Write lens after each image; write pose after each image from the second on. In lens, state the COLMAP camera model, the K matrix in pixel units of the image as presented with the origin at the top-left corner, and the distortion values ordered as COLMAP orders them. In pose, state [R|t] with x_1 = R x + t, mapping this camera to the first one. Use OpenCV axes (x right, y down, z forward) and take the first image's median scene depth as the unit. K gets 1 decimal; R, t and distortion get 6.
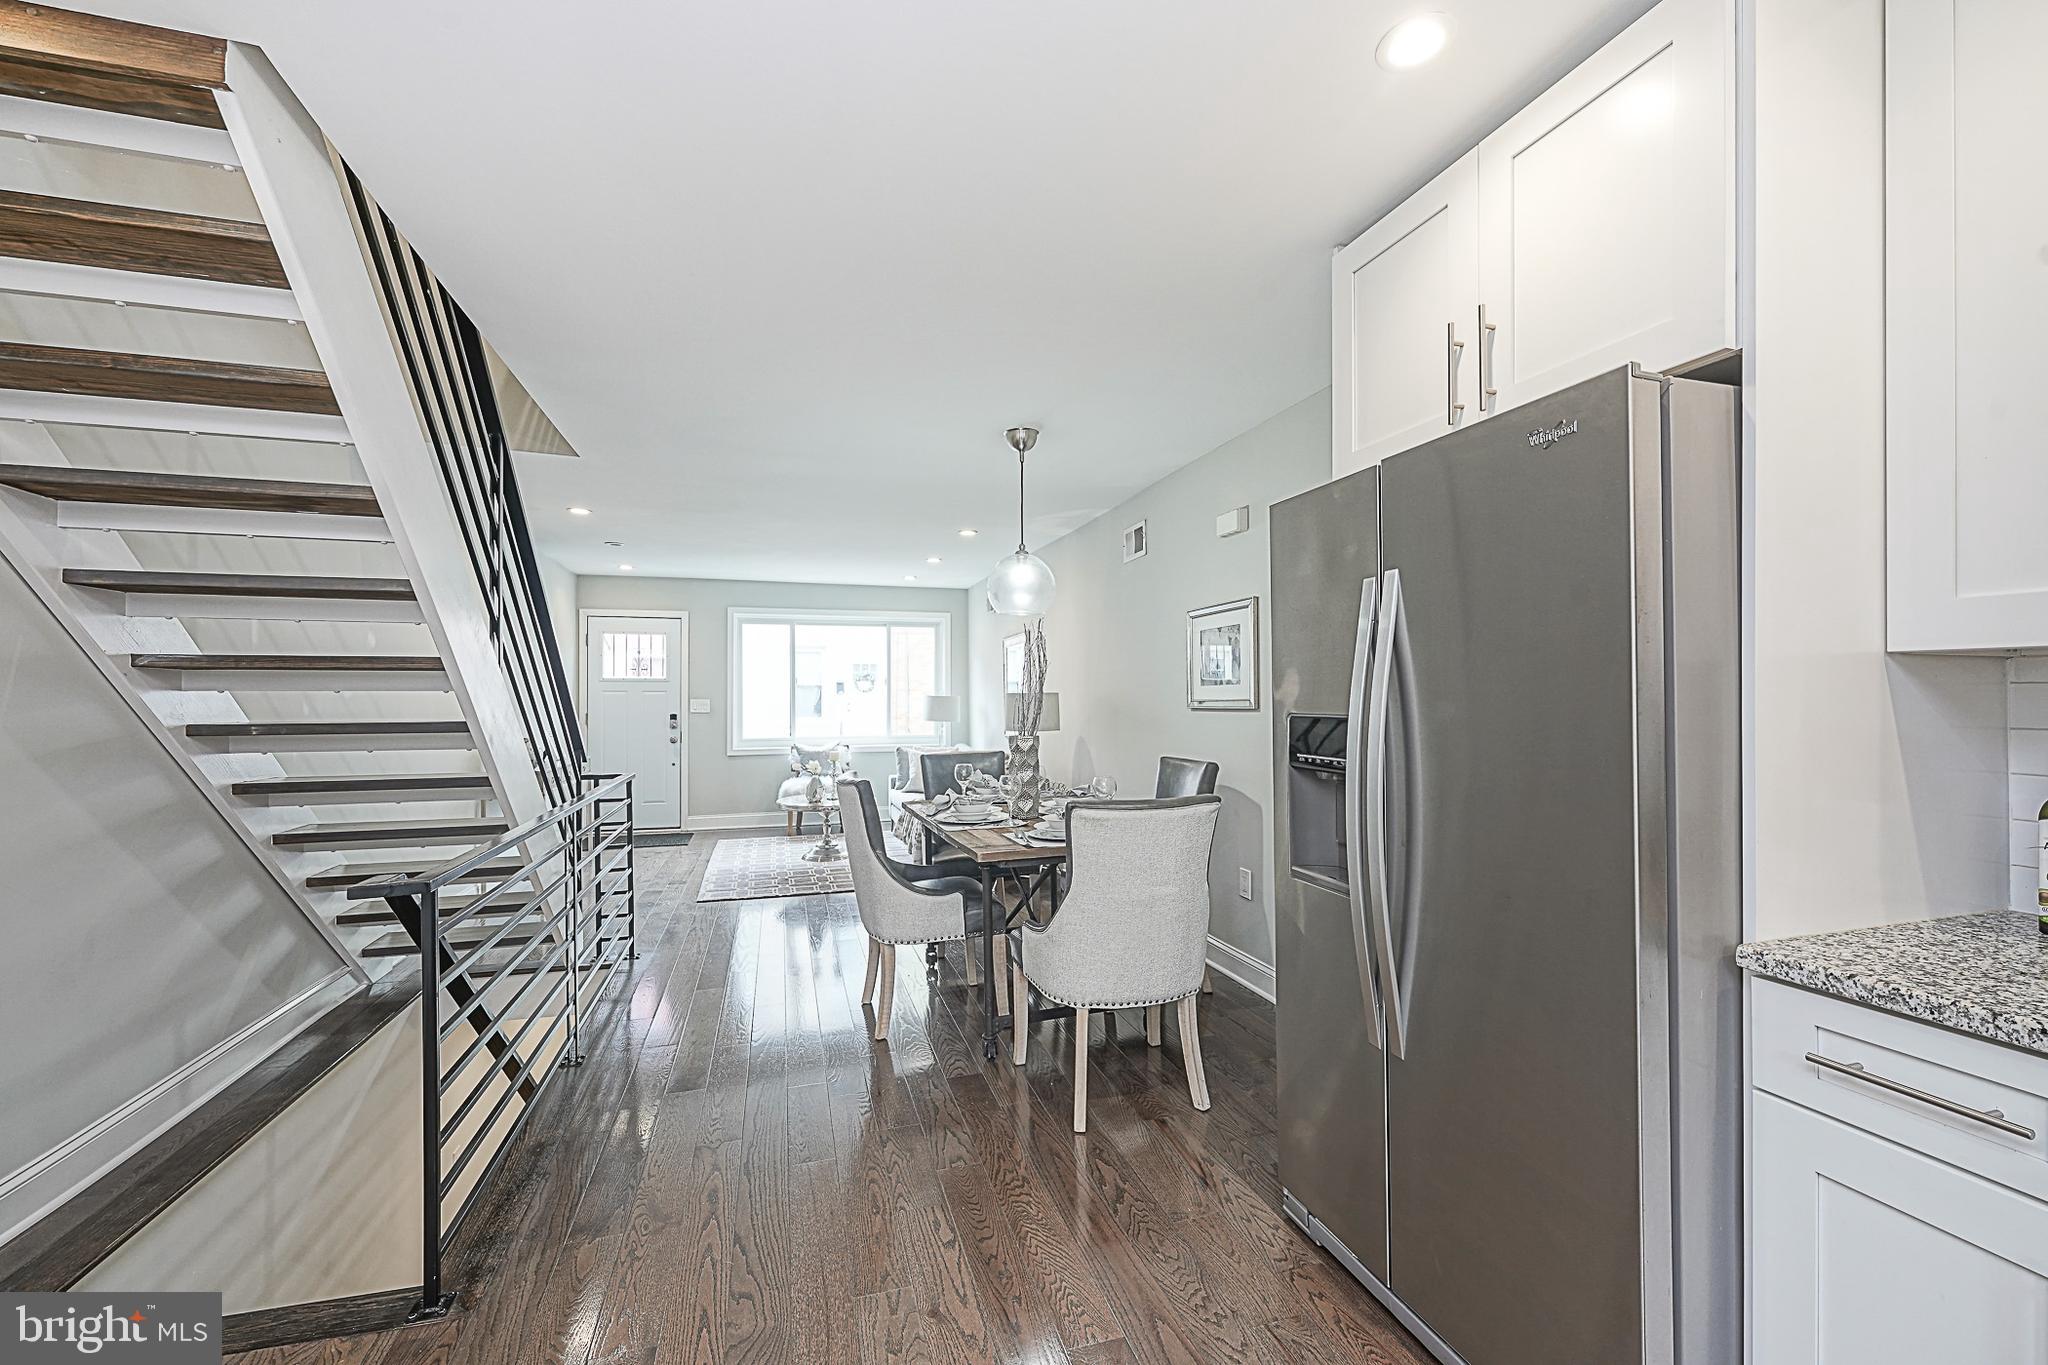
lens RADIAL K [[802.9, 0, 1028.2], [0, 802.9, 692.7], [0, 0, 1]] dist [-0.000734, -0.000058]
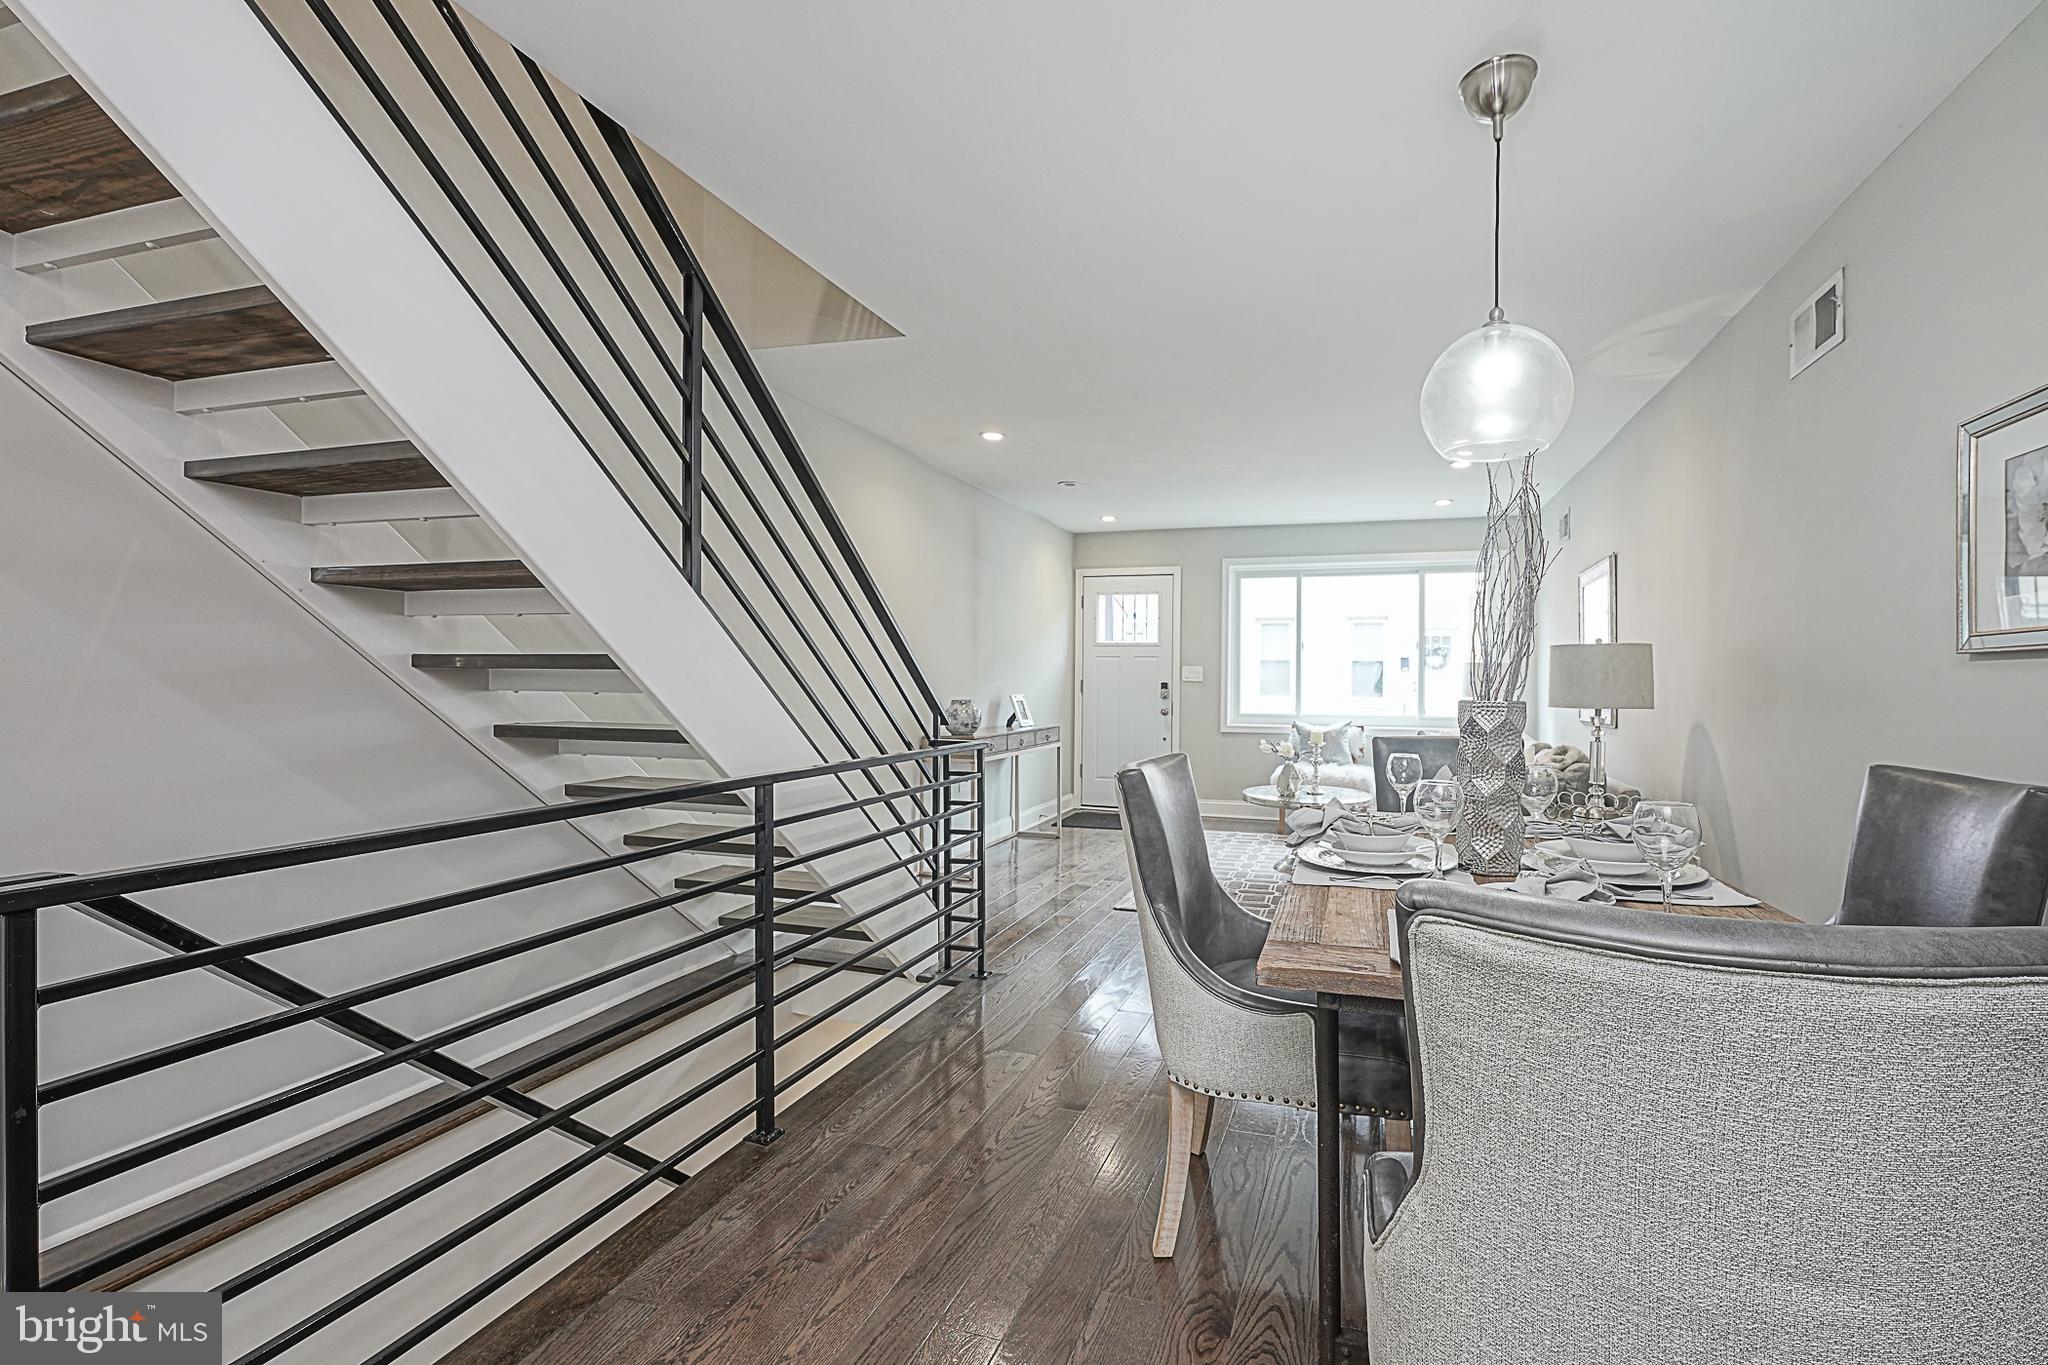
lens RADIAL K [[829.7, 0, 1146.9], [0, 829.7, 686.3], [0, 0, 1]] dist [0.002326, 0.000031]
pose [[0.837469, 0.013846, -0.546309, 0.046146], [-0.007751, 0.999879, 0.013459, 0.019290], [0.546430, -0.007037, 0.837475, 0.226755]]
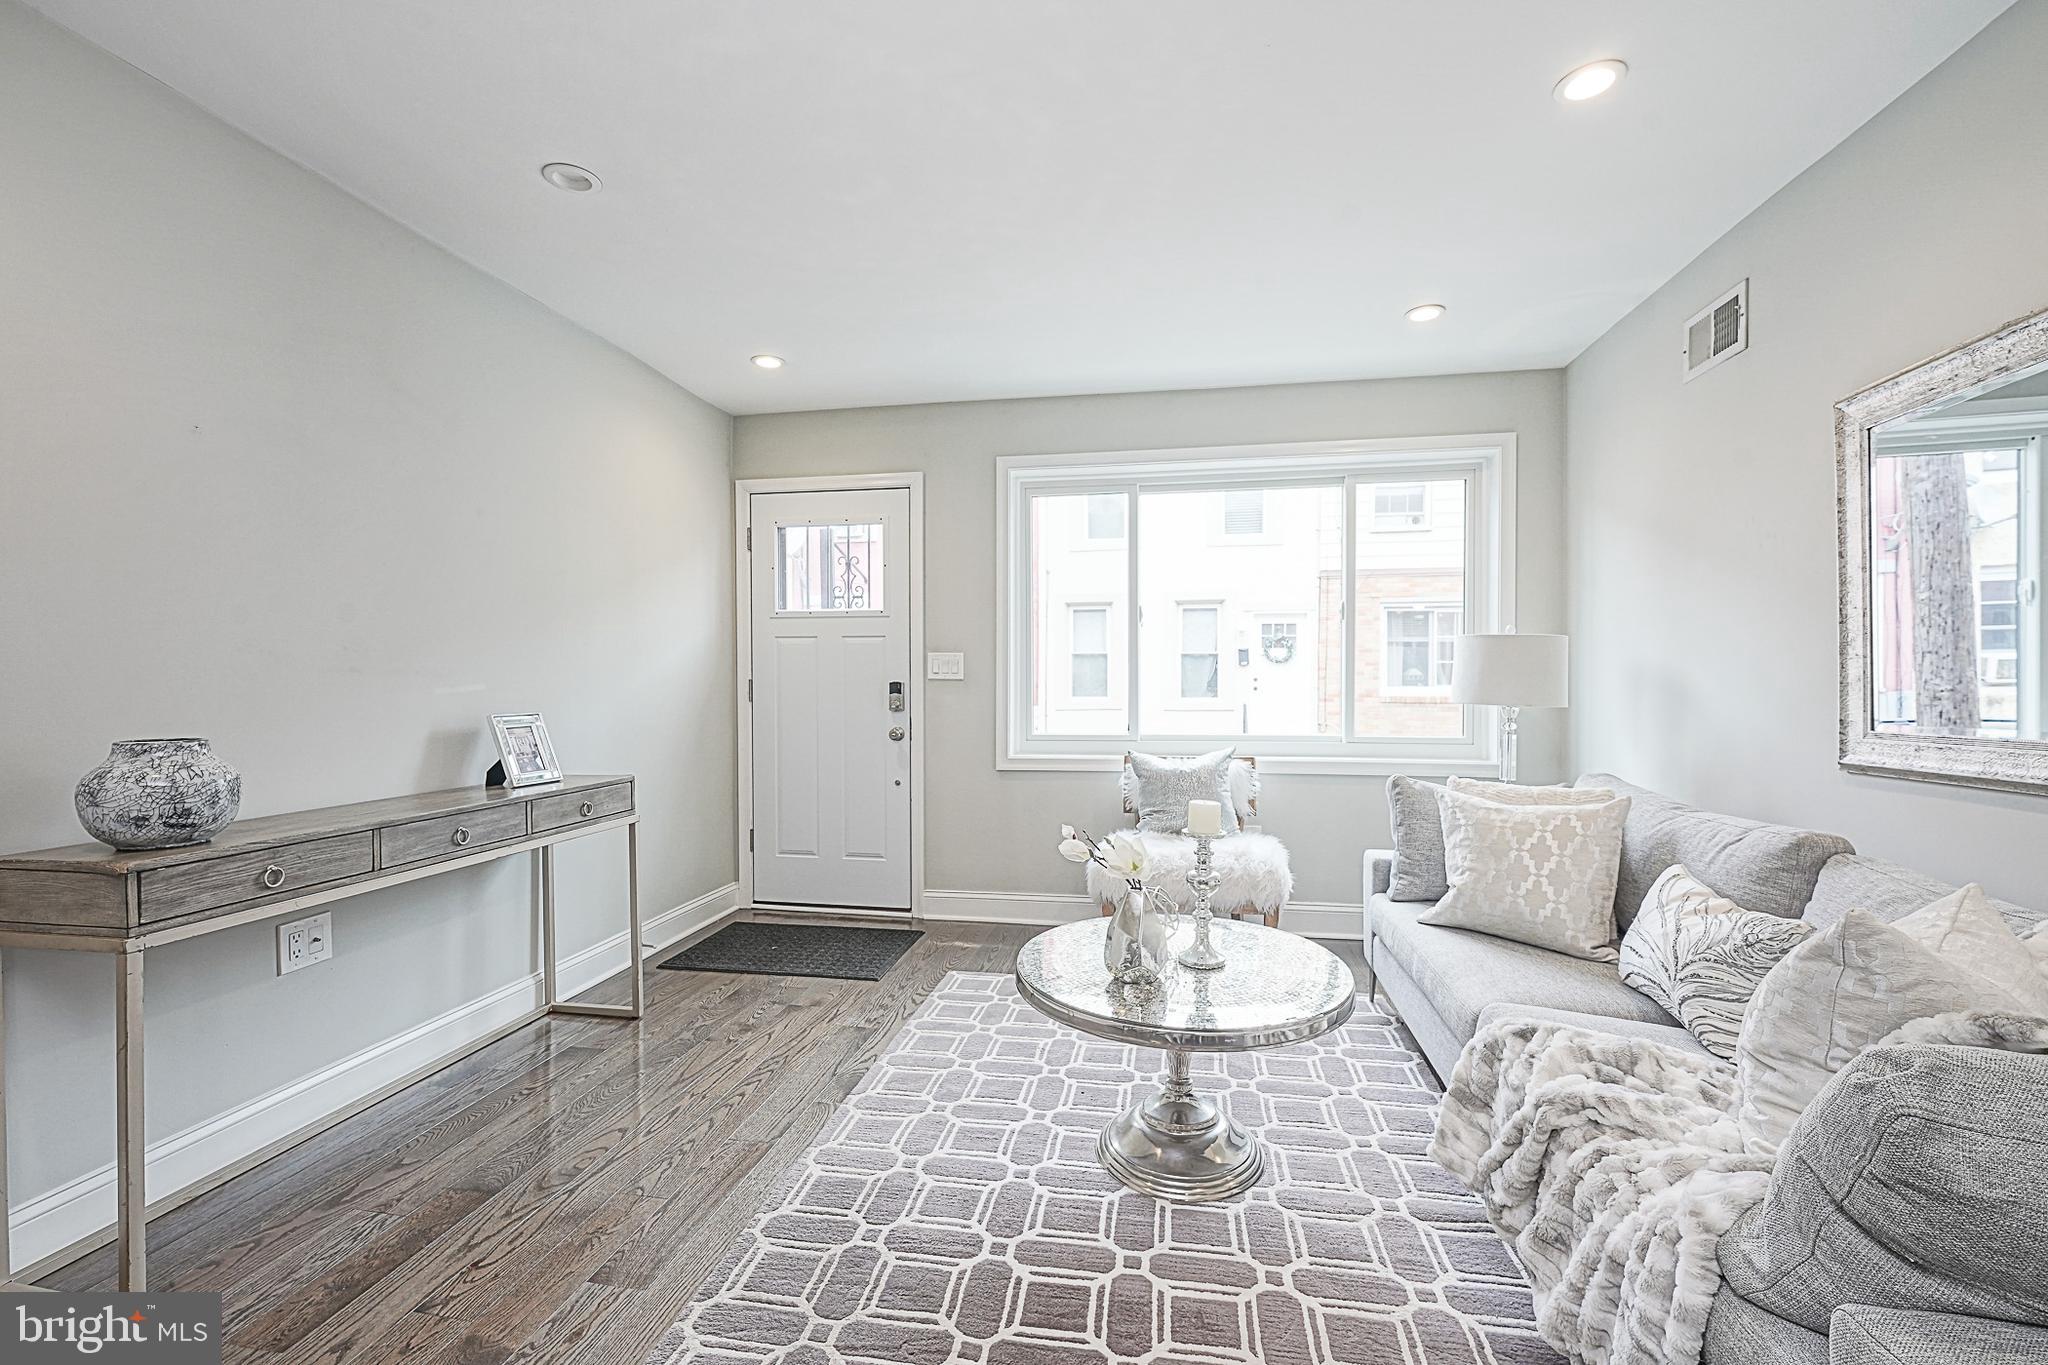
lens RADIAL K [[802.9, 0, 1028.2], [0, 802.9, 692.7], [0, 0, 1]] dist [-0.000734, -0.000058]
pose [[0.879625, 0.008586, -0.475591, -0.139607], [0.001171, 0.999795, 0.020217, 0.024329], [0.475667, -0.018340, 0.879434, 0.625470]]
